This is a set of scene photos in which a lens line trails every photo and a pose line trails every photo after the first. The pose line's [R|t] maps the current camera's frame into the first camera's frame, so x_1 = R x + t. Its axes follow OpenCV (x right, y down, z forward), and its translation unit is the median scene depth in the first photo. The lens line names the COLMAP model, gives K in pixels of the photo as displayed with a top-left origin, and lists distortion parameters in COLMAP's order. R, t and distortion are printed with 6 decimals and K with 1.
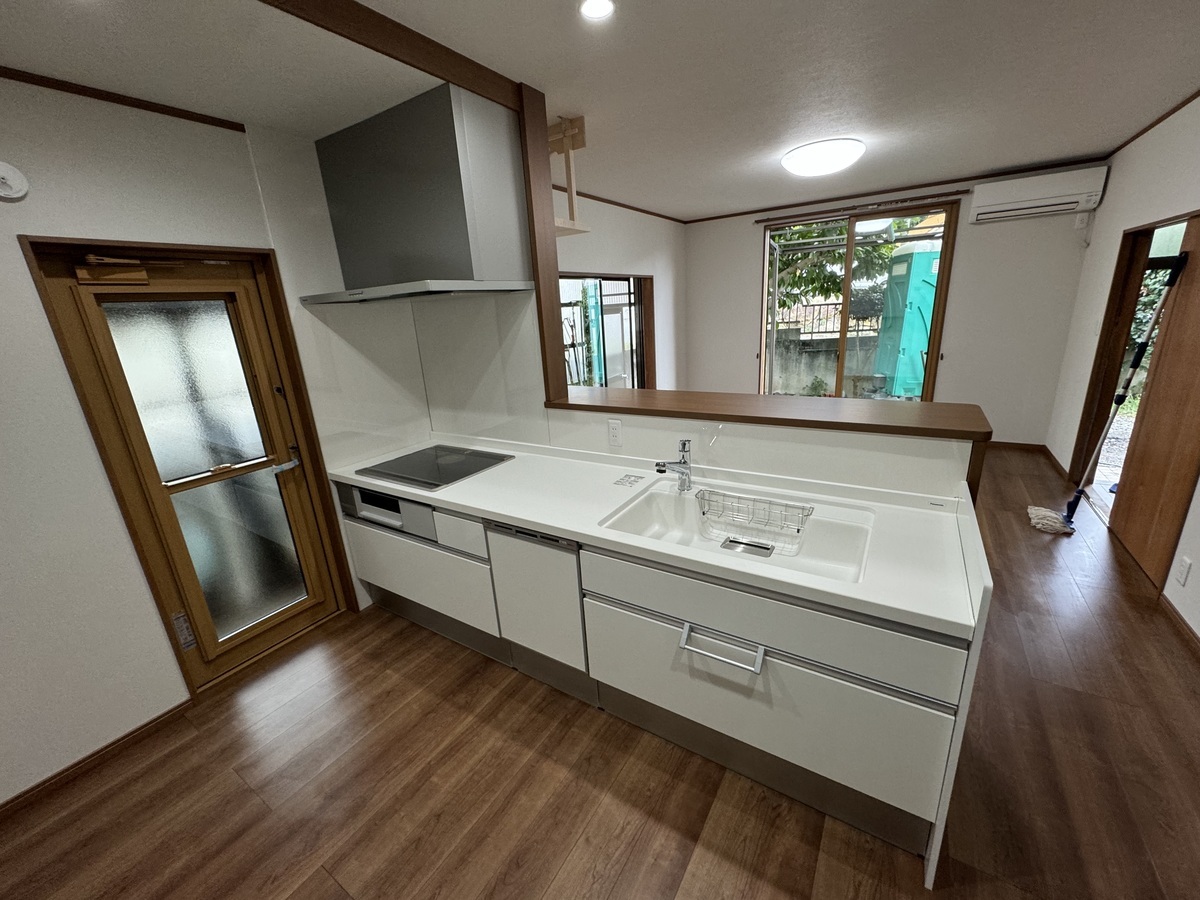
lens RADIAL K [[481.7, 0, 608.5], [0, 481.7, 452.5], [0, 0, 1]] dist [-0.003053, -0.000362]
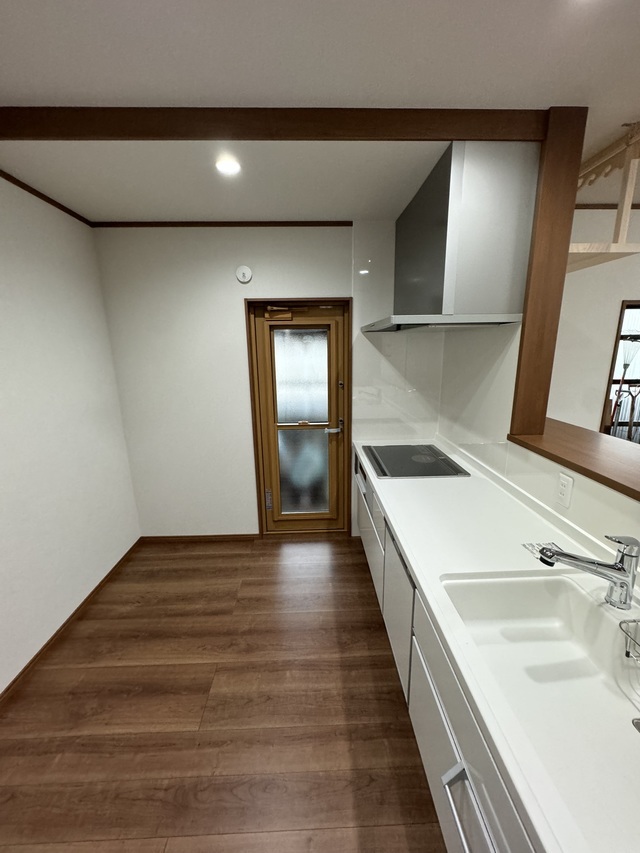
lens RADIAL K [[342.4, 0, 317.5], [0, 342.4, 427.1], [0, 0, 1]] dist [-0.003053, -0.000362]
pose [[0.550356, 0.242081, -0.799065, 0.257657], [-0.259336, 0.959271, 0.111999, -0.116534], [0.793632, 0.145587, 0.590721, 0.326029]]
